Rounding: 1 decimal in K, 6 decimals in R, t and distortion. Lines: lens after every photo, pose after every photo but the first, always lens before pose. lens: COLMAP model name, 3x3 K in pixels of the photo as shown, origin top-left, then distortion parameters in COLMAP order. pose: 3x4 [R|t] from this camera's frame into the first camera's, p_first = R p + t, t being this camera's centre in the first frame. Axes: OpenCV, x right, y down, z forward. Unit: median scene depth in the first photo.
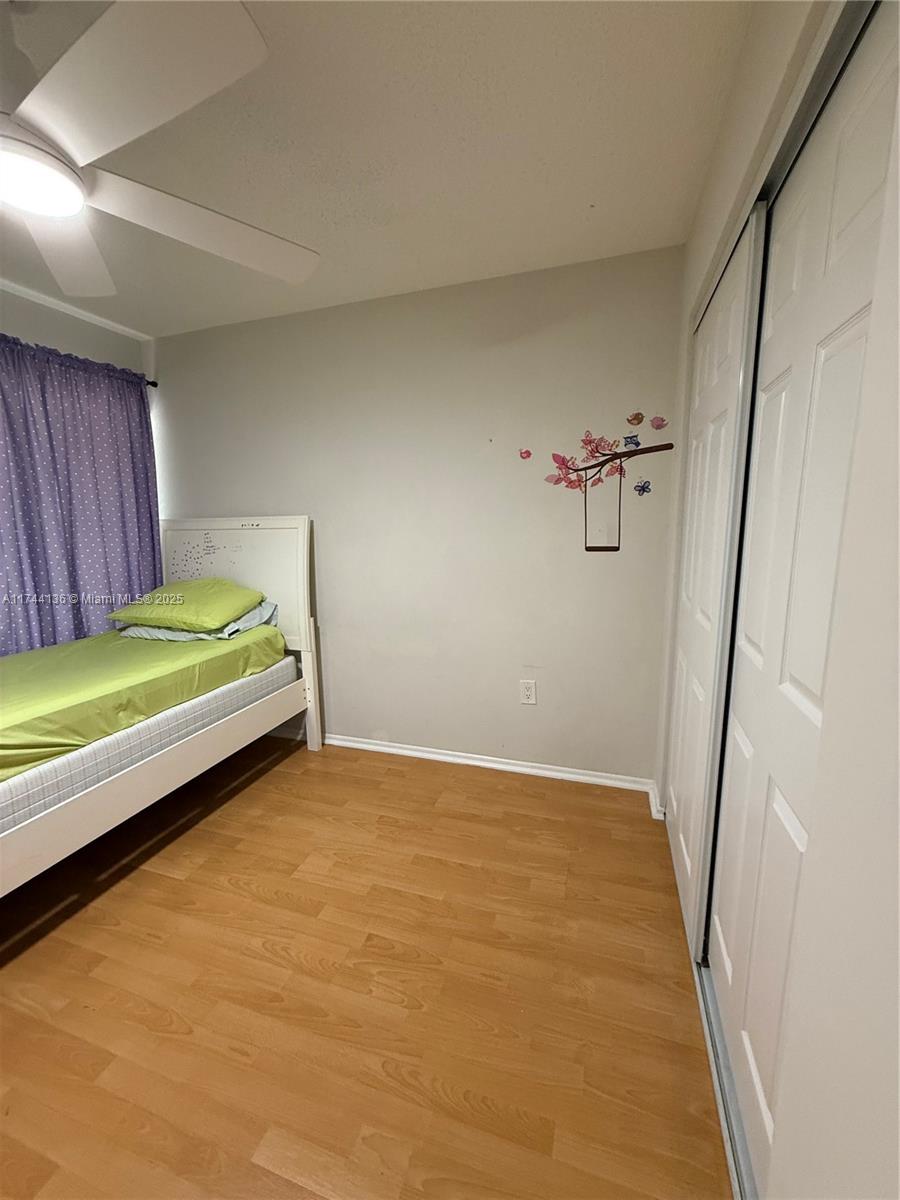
lens RADIAL K [[482.4, 0, 451.3], [0, 482.4, 598.1], [0, 0, 1]] dist [0.000483, -0.000142]
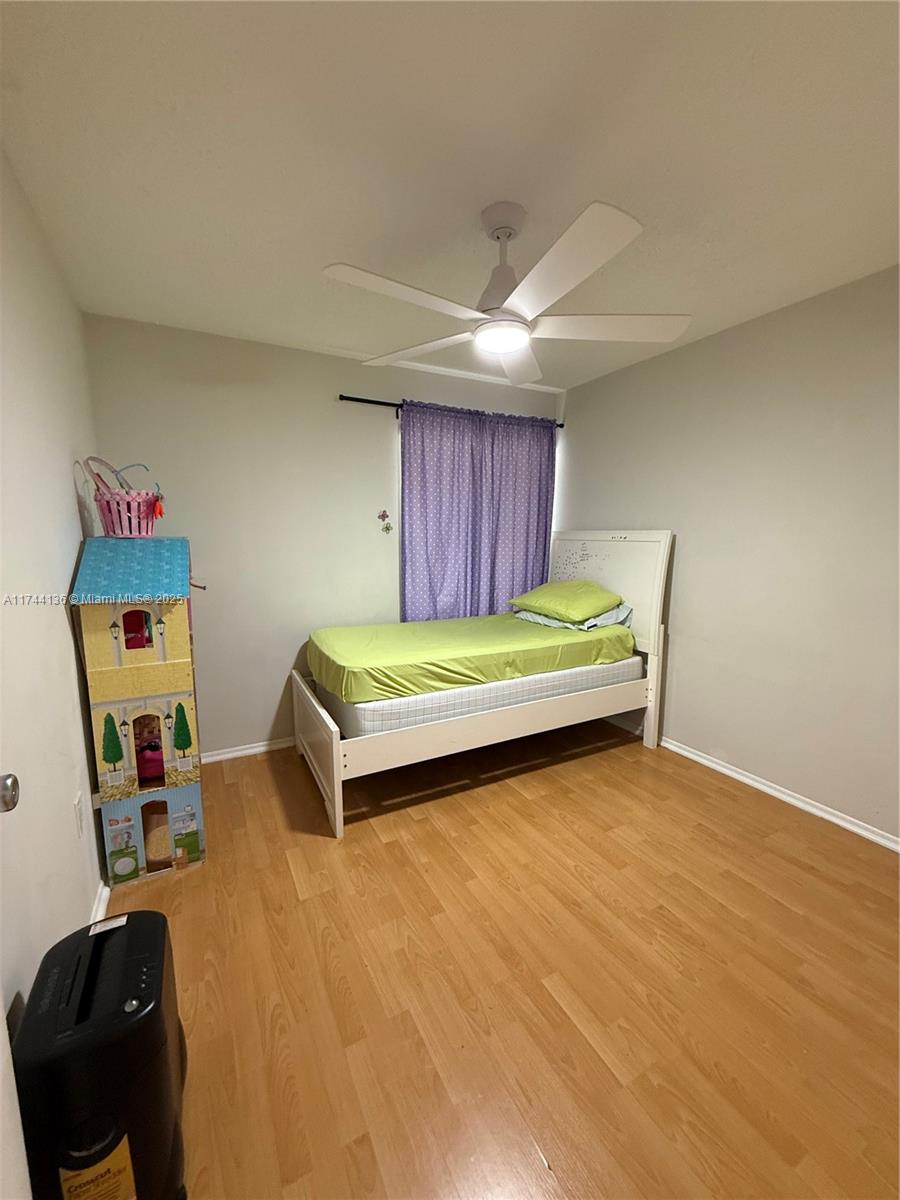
lens RADIAL K [[482.4, 0, 451.3], [0, 482.4, 598.1], [0, 0, 1]] dist [0.000483, -0.000142]
pose [[0.729859, 0.110298, -0.674641, 0.099127], [-0.123145, 0.991966, 0.028954, 0.009696], [0.672414, 0.061946, 0.737578, -0.131748]]
